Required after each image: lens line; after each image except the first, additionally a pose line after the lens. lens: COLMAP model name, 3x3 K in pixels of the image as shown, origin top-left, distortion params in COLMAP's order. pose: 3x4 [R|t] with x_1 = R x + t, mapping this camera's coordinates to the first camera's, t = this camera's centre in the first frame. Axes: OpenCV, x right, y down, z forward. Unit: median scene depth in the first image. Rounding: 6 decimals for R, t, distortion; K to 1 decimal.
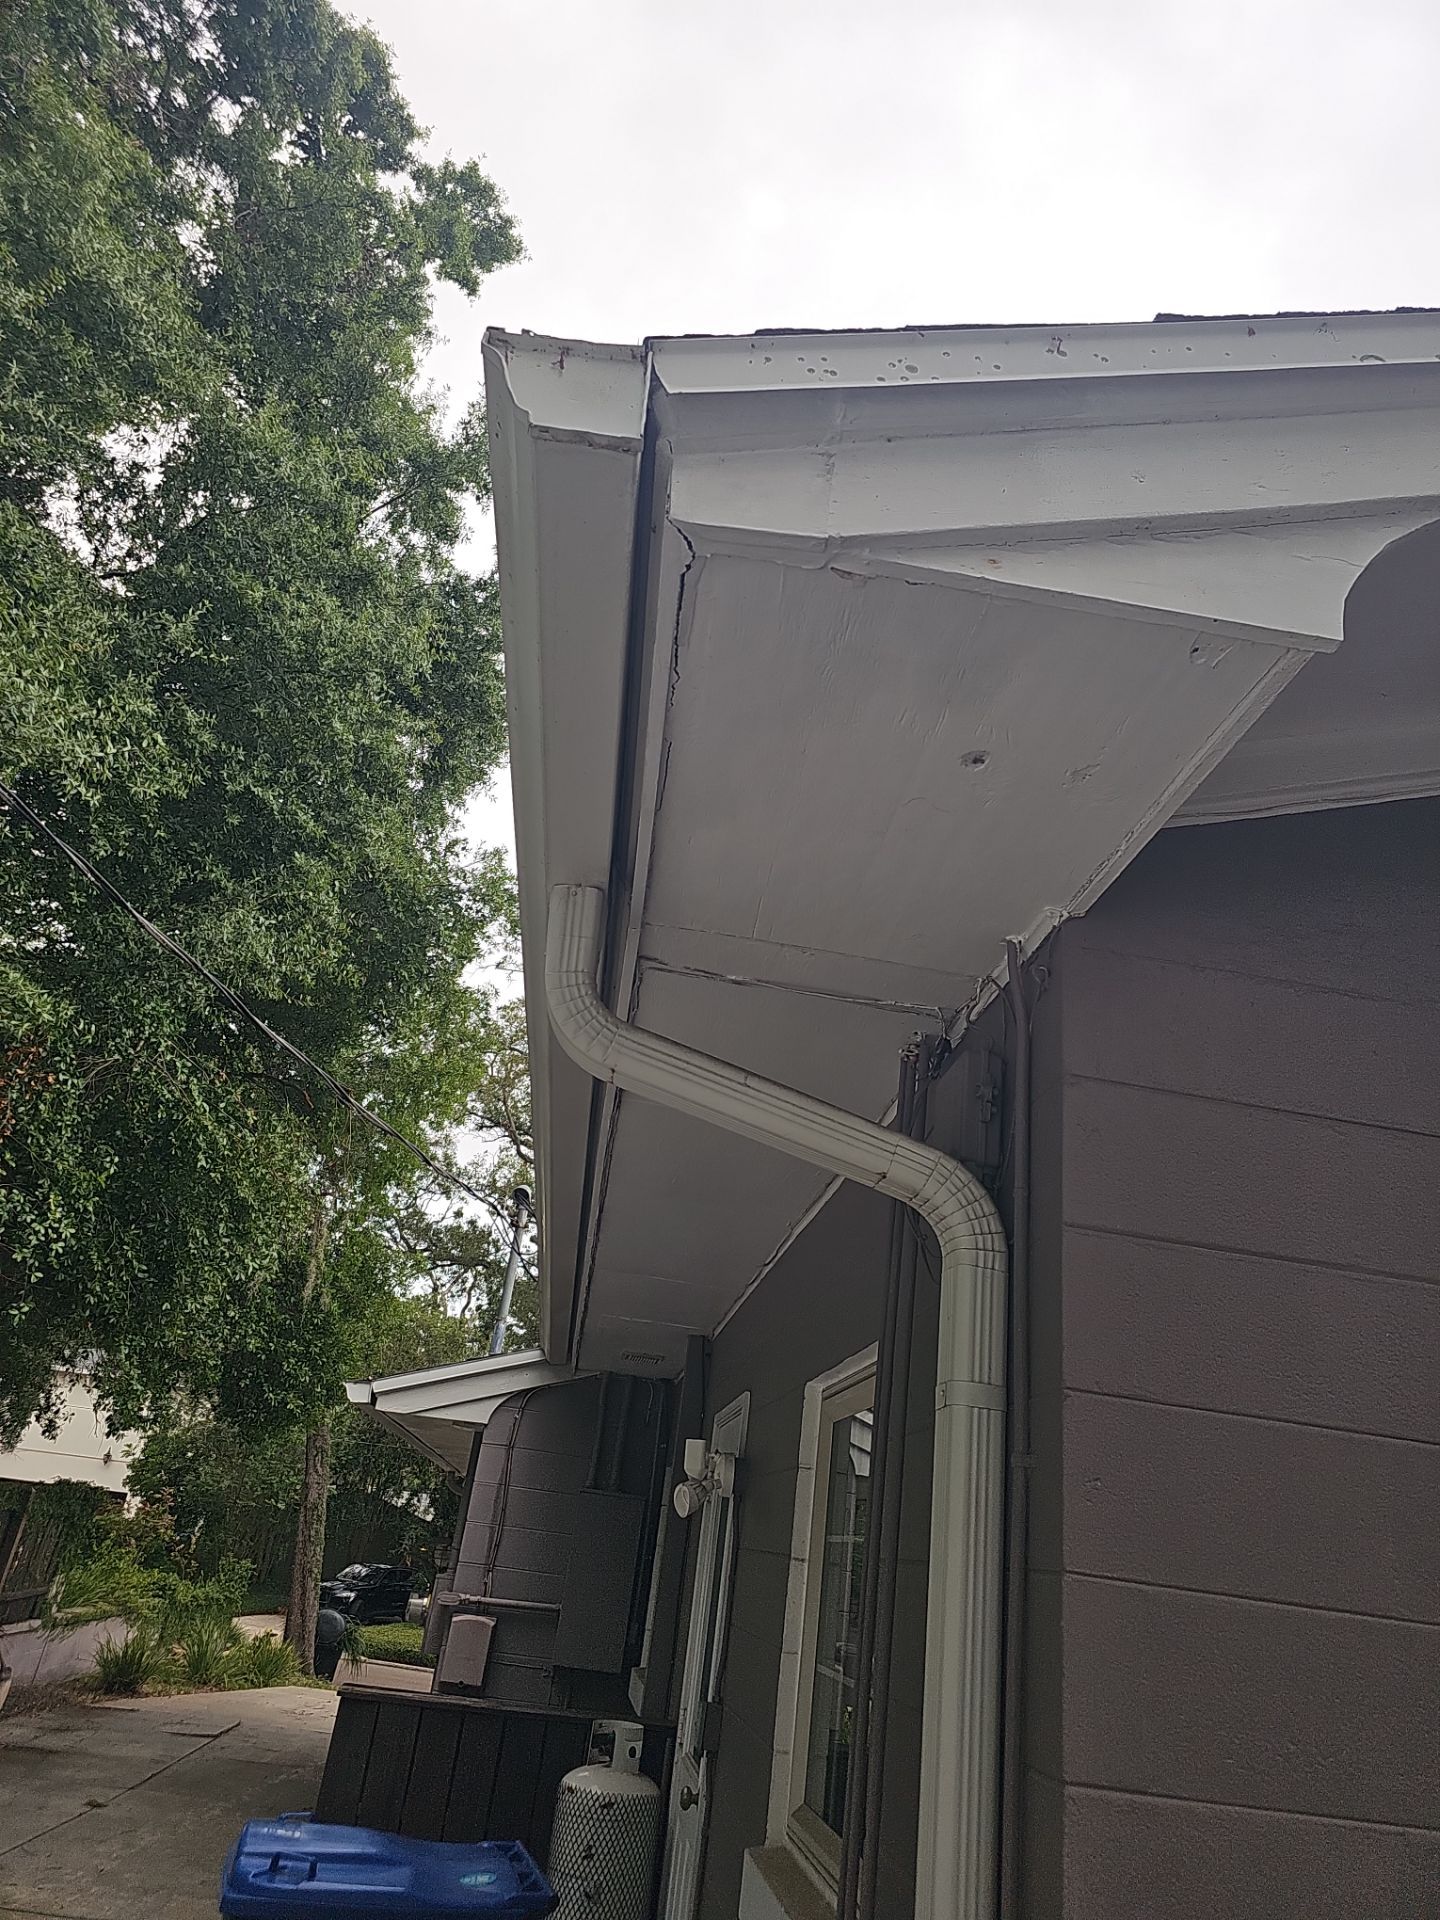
lens RADIAL K [[1270.7, 0, 725.9], [0, 1270.7, 967.7], [0, 0, 1]] dist [0.065646, -0.036047]
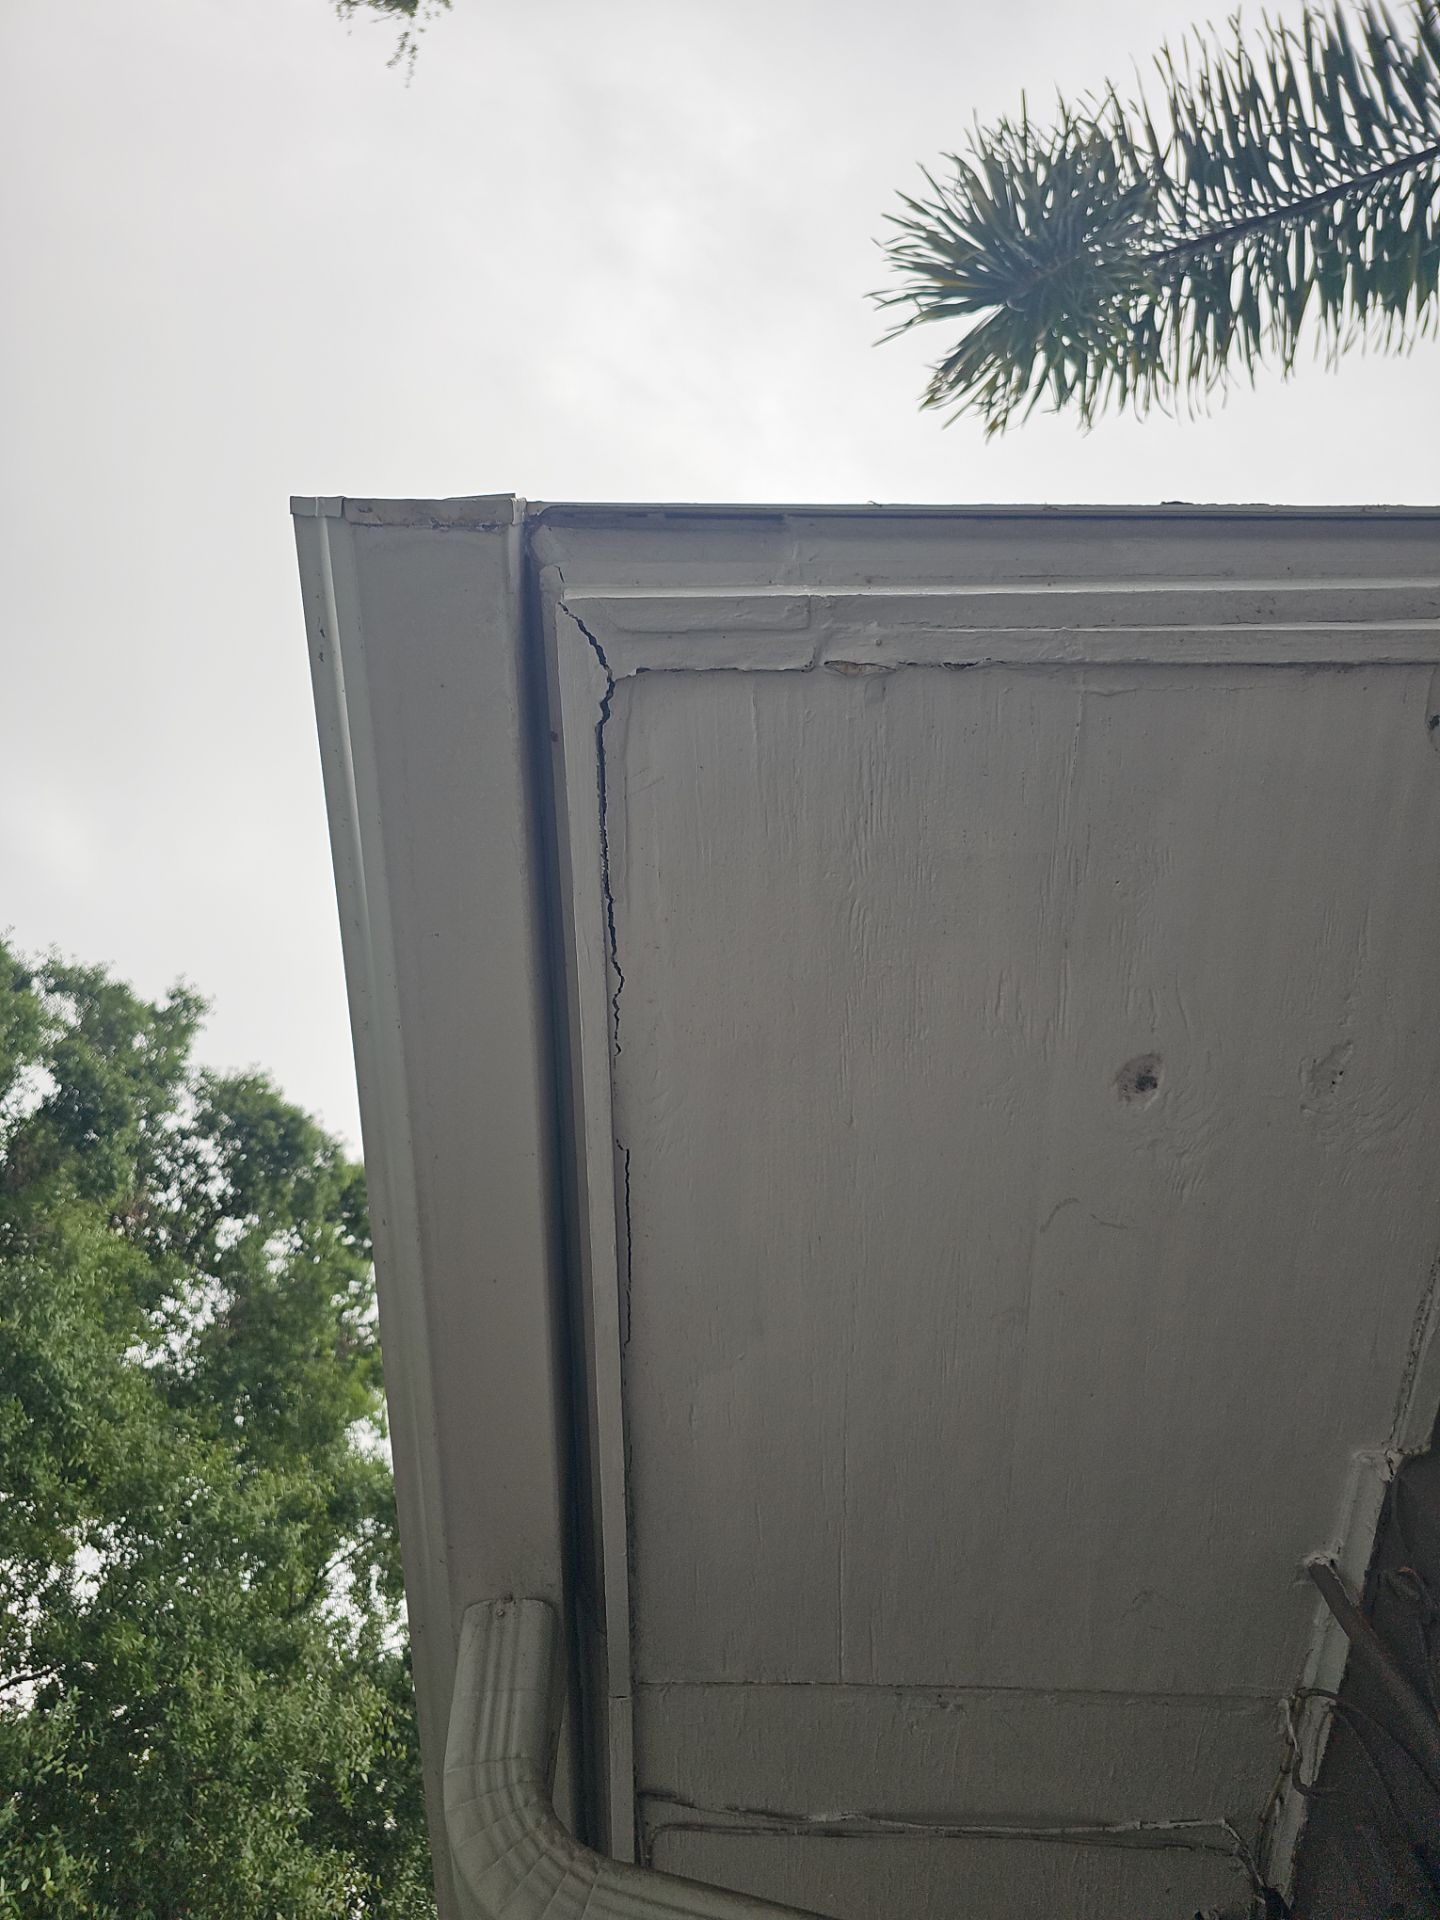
lens RADIAL K [[1316.9, 0, 710.3], [0, 1316.9, 959.2], [0, 0, 1]] dist [0.059438, -0.046847]
pose [[0.988061, -0.145453, 0.050775, -0.018958], [0.139450, 0.704292, -0.696080, 0.155865], [0.065486, 0.694850, 0.716167, 0.405412]]
